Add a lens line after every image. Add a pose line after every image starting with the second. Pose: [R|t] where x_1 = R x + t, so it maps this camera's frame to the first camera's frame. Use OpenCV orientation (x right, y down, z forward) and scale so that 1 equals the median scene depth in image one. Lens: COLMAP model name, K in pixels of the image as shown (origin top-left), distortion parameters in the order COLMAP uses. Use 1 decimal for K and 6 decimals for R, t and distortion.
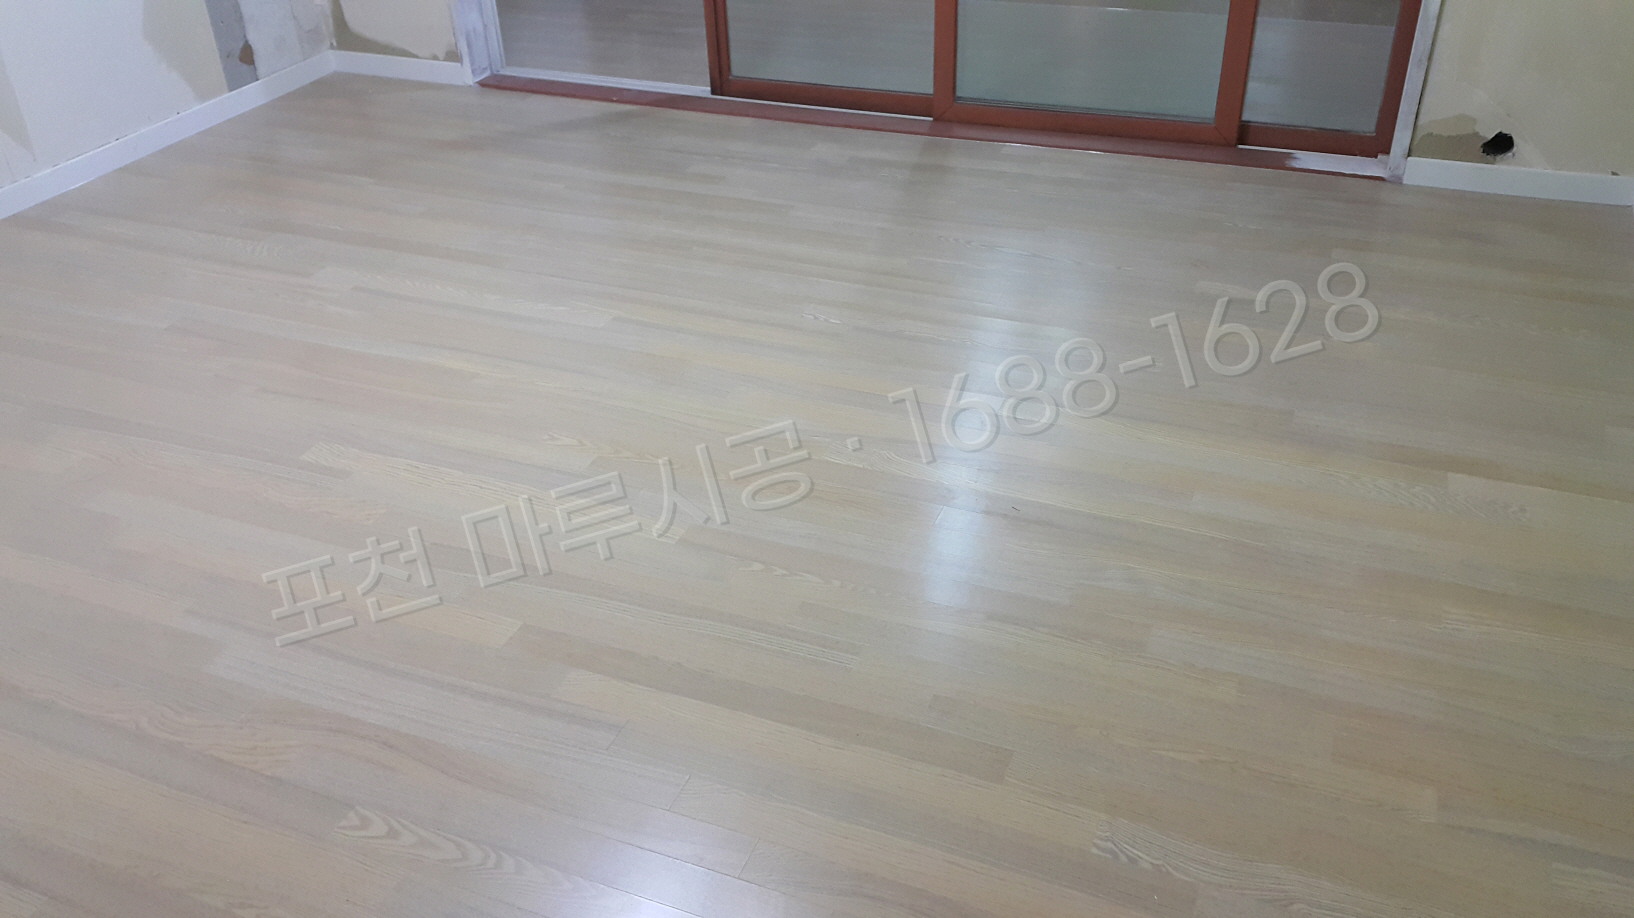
lens RADIAL K [[1313.5, 0, 817.0], [0, 1313.5, 459.0], [0, 0, 1]] dist [0.184799, -0.315729]
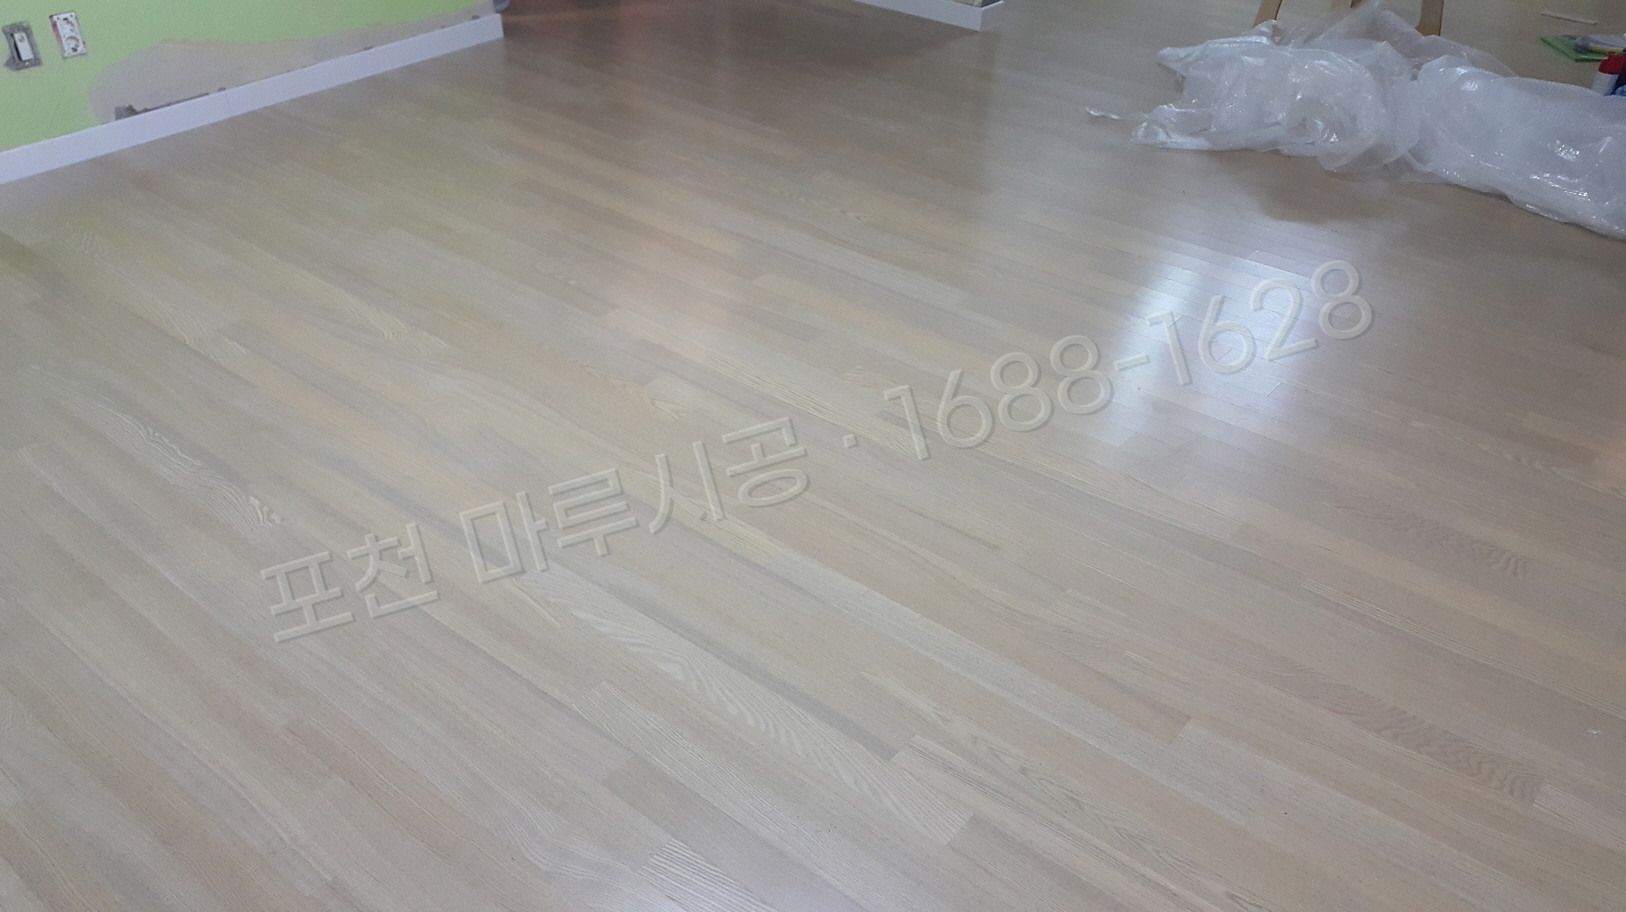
lens RADIAL K [[1307.1, 0, 813.0], [0, 1307.1, 456.0], [0, 0, 1]] dist [0.184799, -0.315729]
pose [[-0.956136, -0.135706, 0.259590, -0.543331], [0.187002, 0.399329, 0.897534, -0.832666], [-0.225463, 0.906708, -0.356436, 1.346258]]
